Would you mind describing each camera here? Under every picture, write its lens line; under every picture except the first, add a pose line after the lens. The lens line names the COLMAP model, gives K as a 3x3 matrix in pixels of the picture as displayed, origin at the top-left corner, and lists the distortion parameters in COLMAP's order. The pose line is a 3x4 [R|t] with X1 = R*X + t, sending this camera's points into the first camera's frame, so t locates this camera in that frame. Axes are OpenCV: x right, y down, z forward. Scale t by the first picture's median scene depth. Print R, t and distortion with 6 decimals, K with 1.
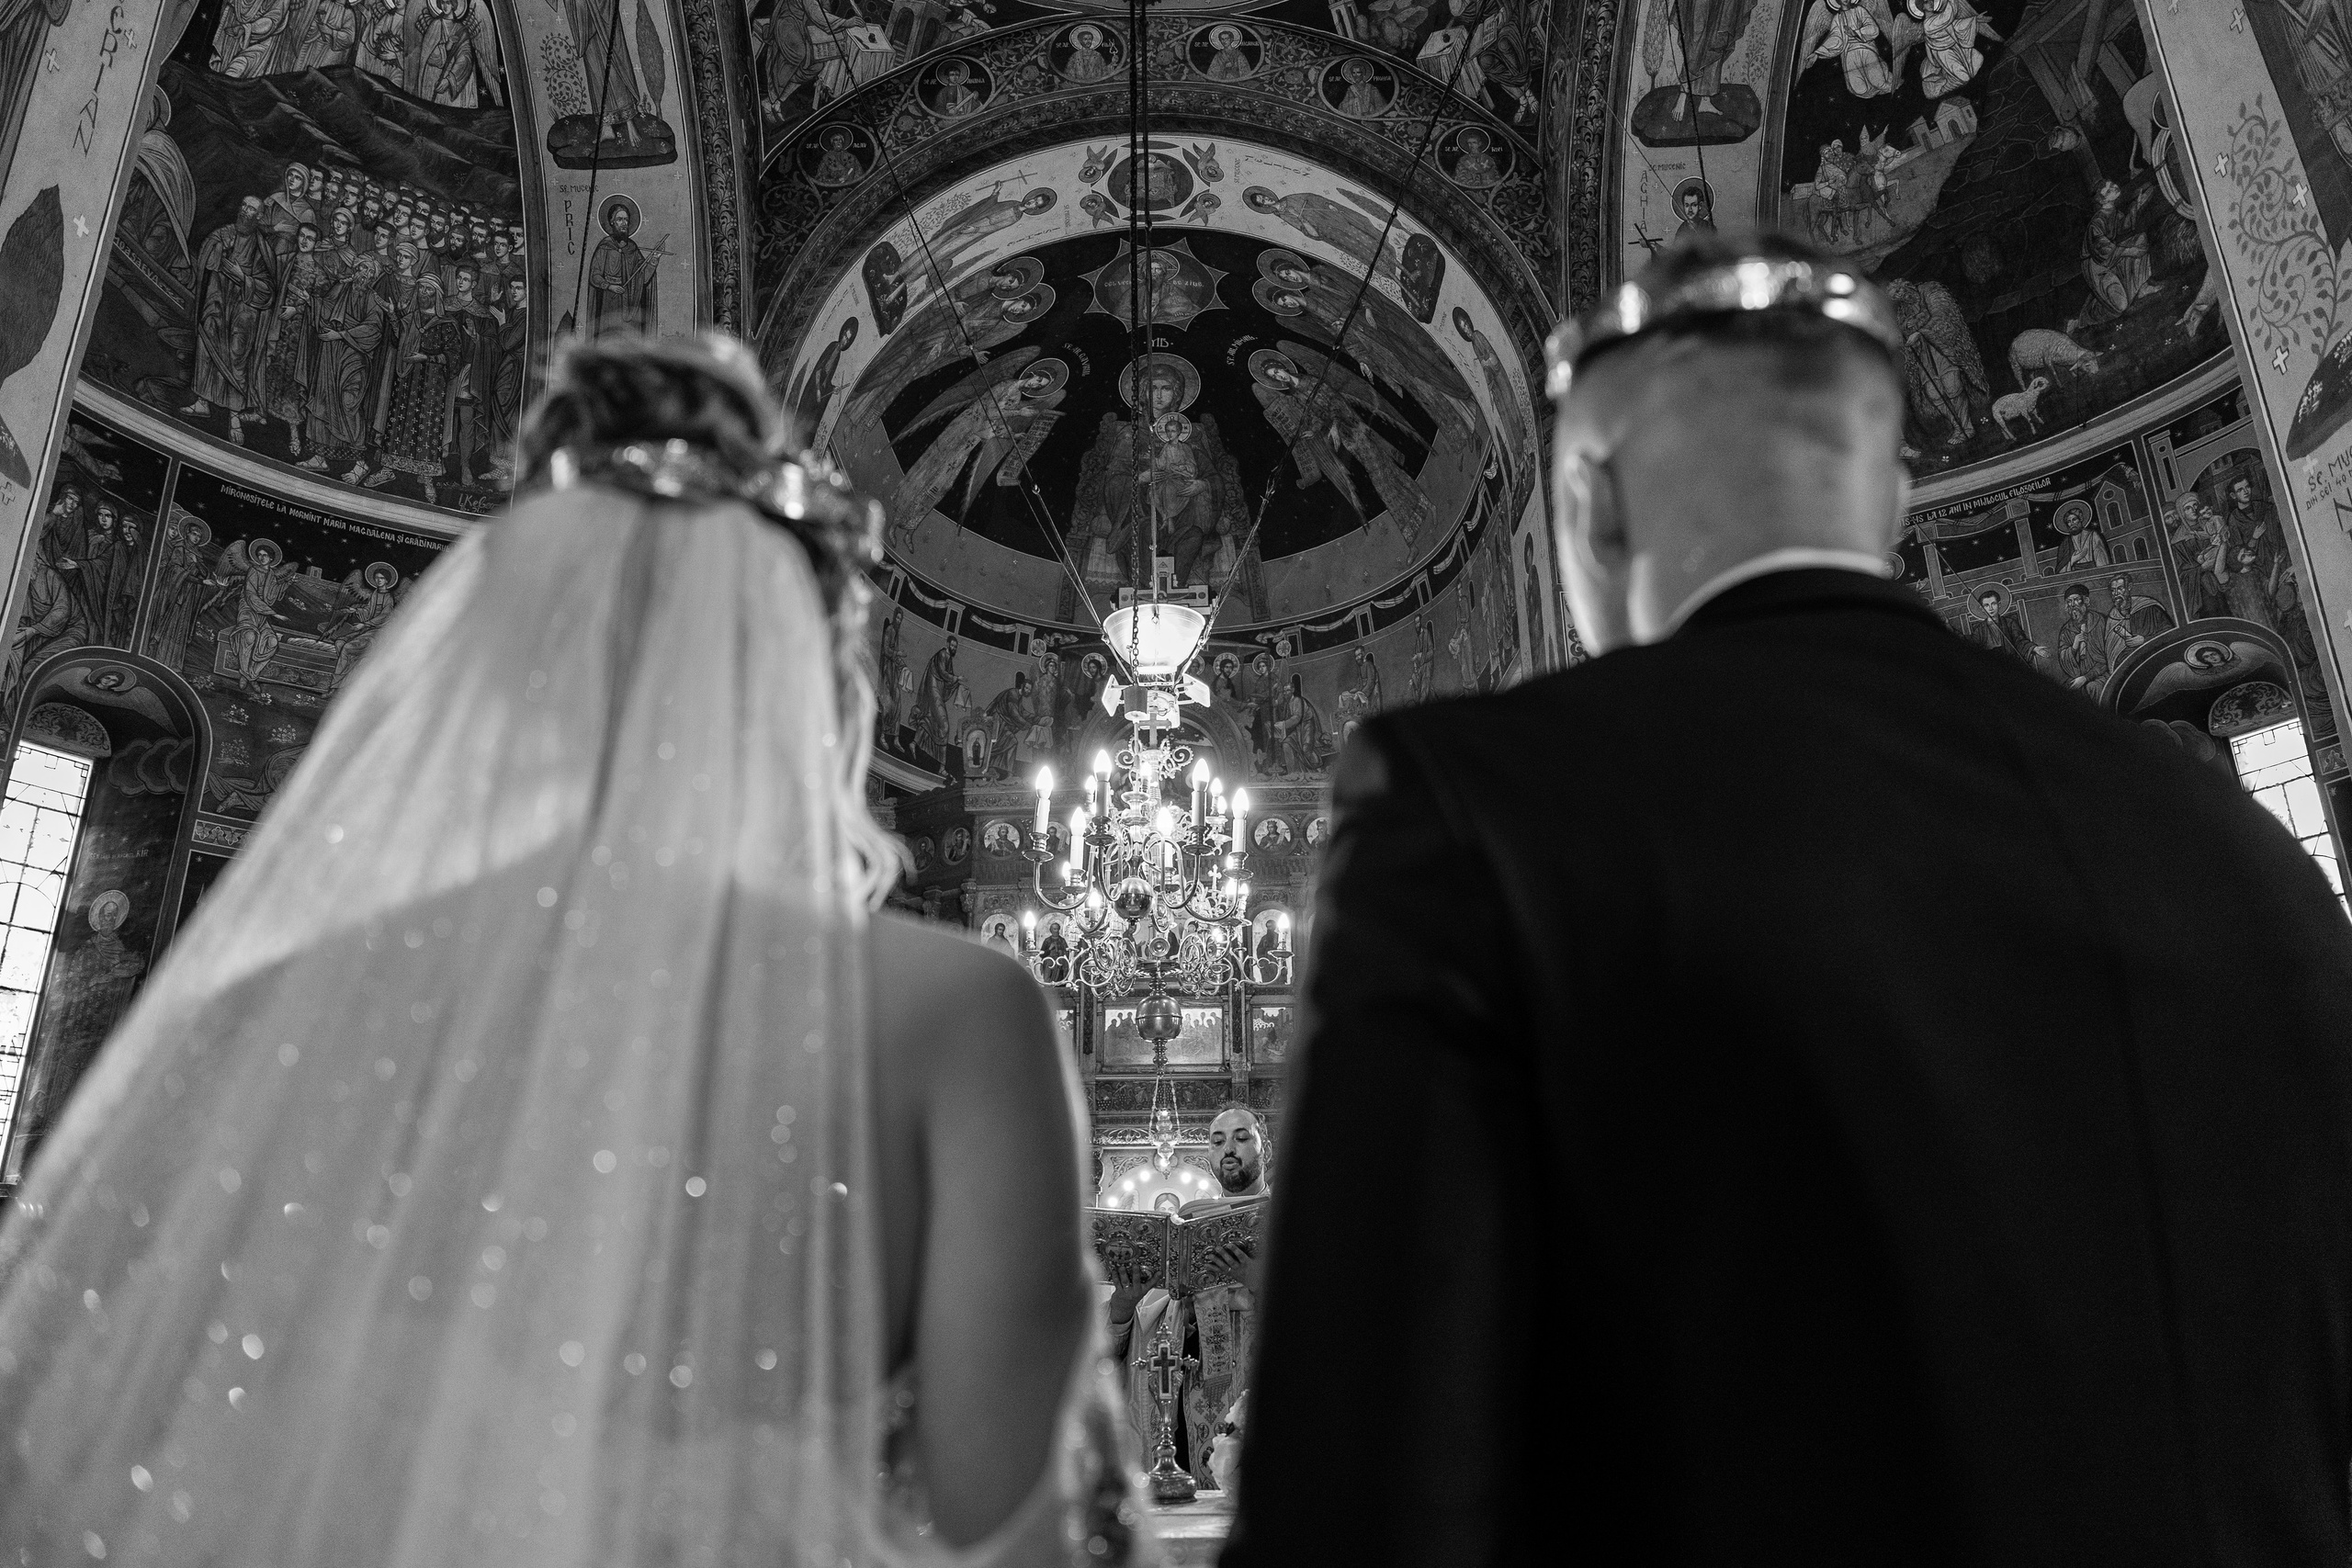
lens RADIAL K [[1550.1, 0, 1176.0], [0, 1550.1, 784.0], [0, 0, 1]] dist [-0.015804, -0.006603]
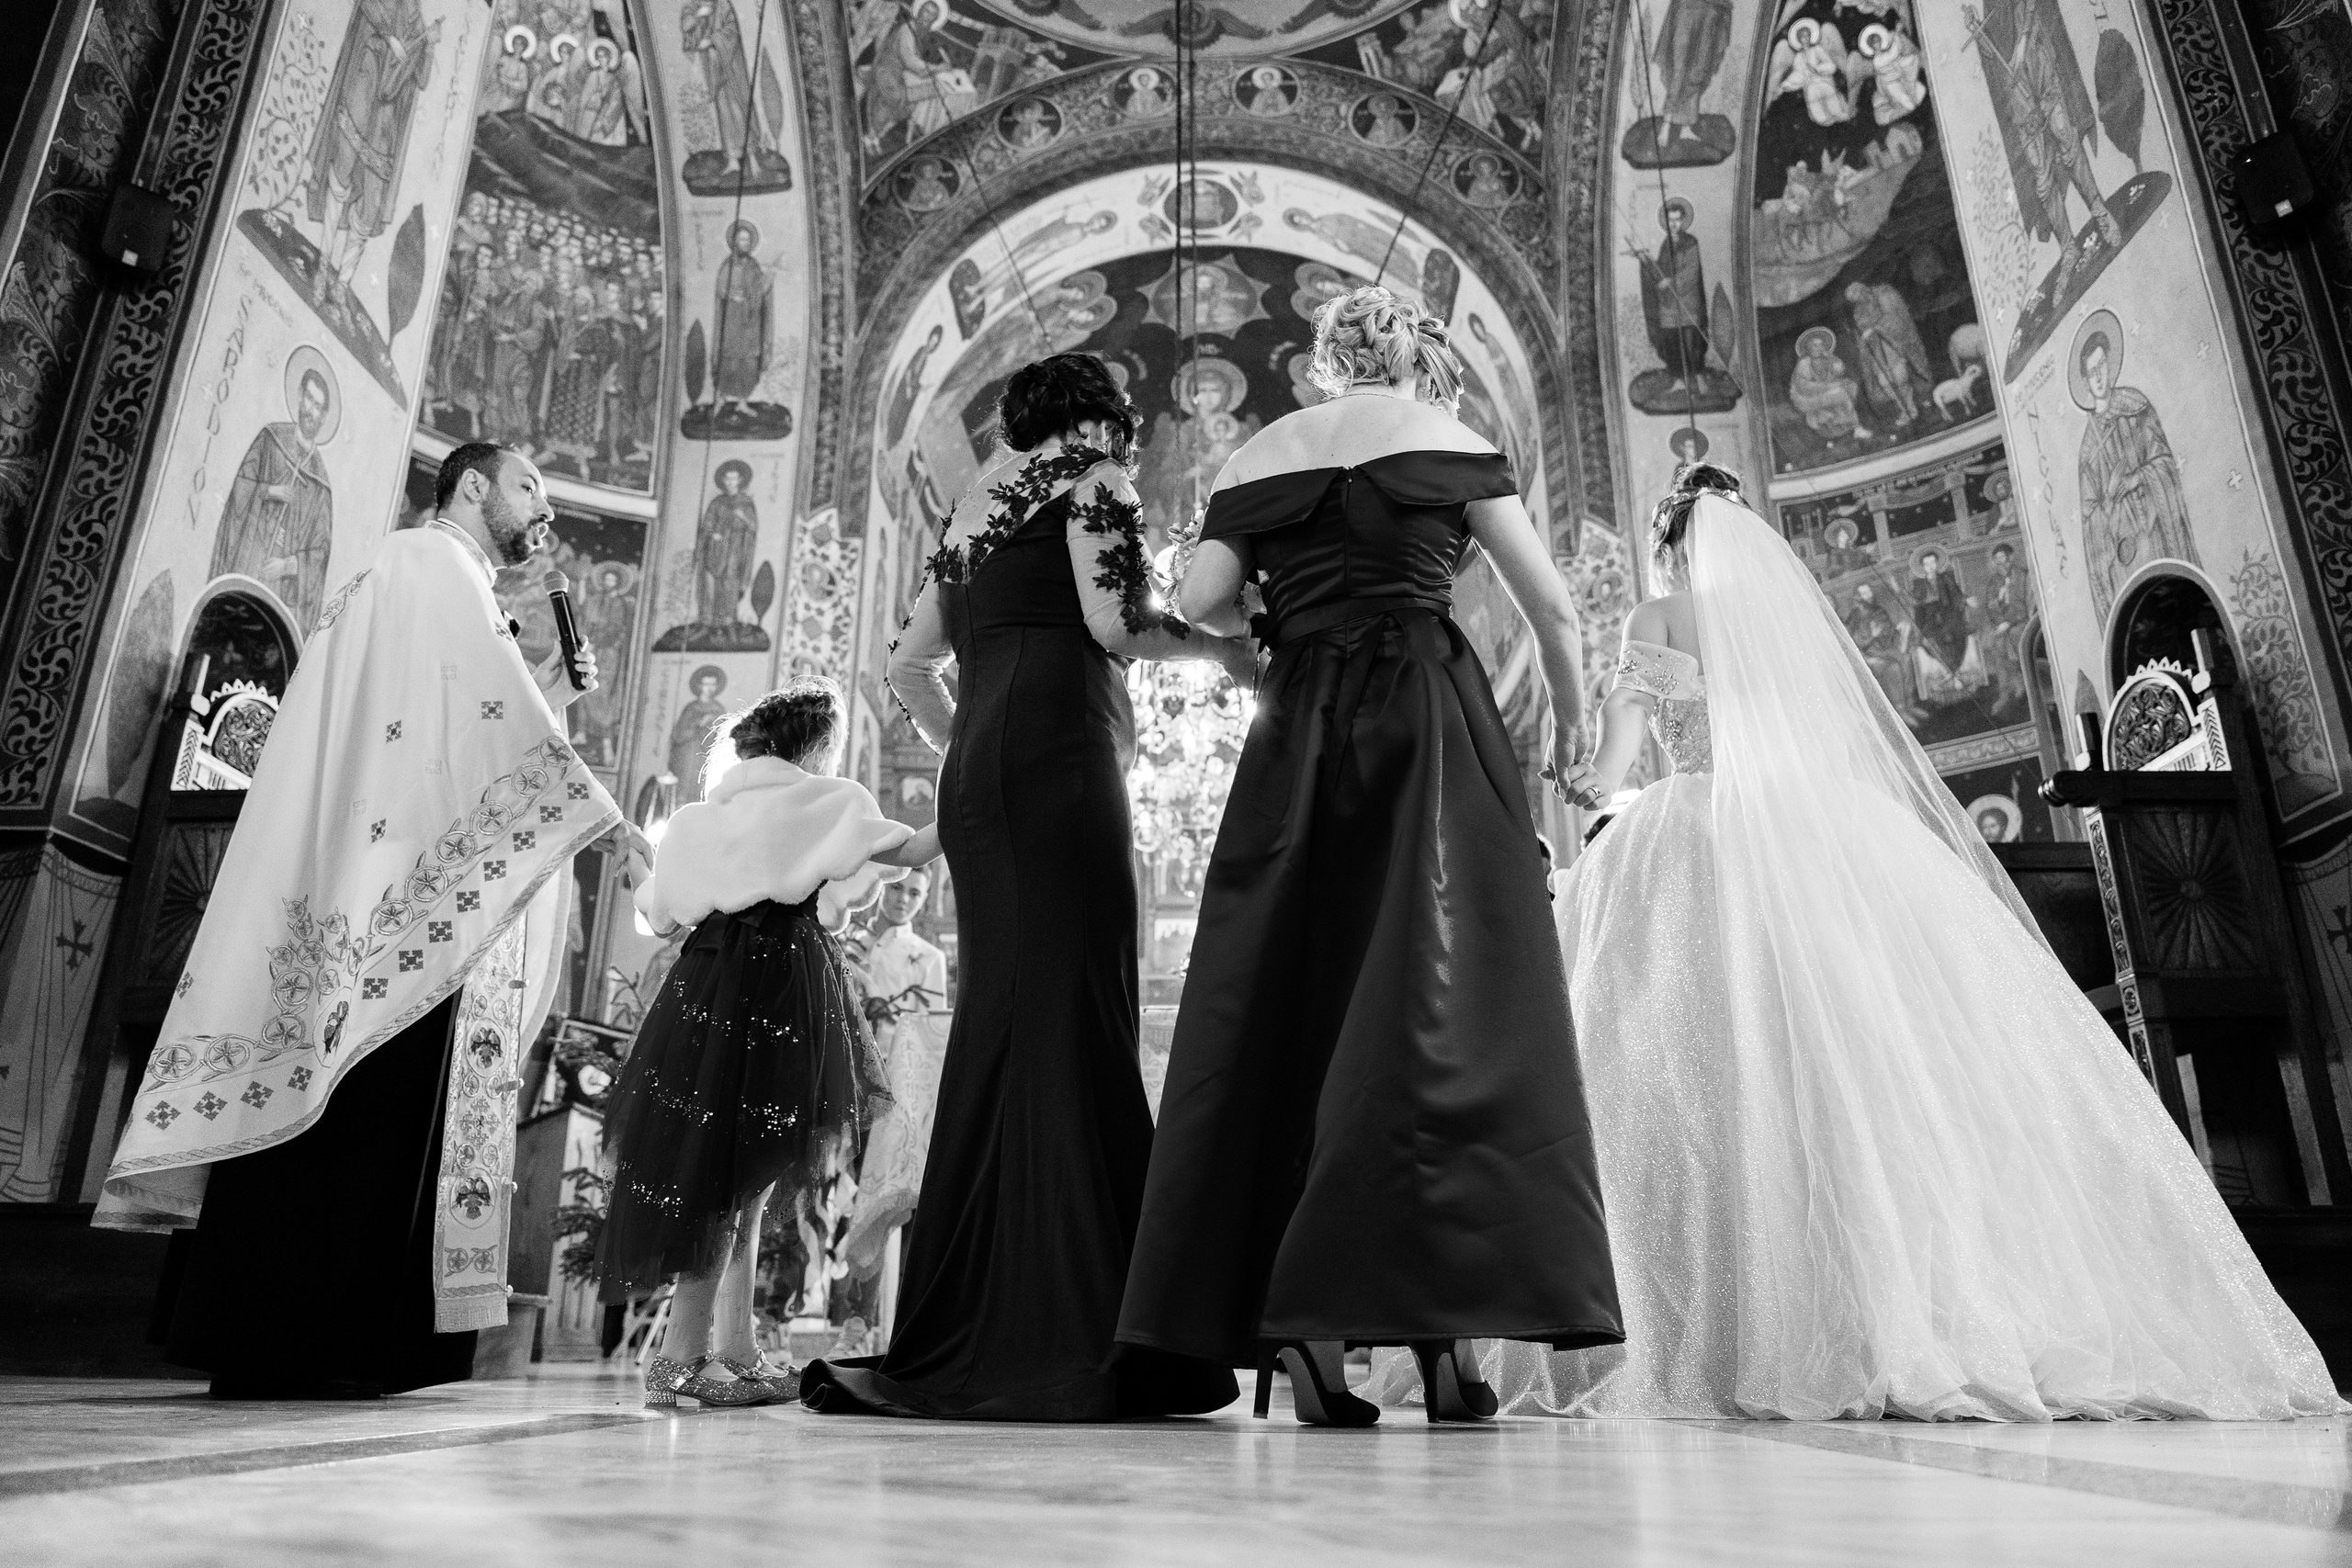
lens RADIAL K [[1550.1, 0, 1176.0], [0, 1550.1, 784.0], [0, 0, 1]] dist [-0.015804, -0.006603]
pose [[0.999382, 0.004395, -0.034880, 0.007853], [-0.004946, 0.999864, -0.015725, 0.060265], [0.034806, 0.015888, 0.999268, -0.143312]]
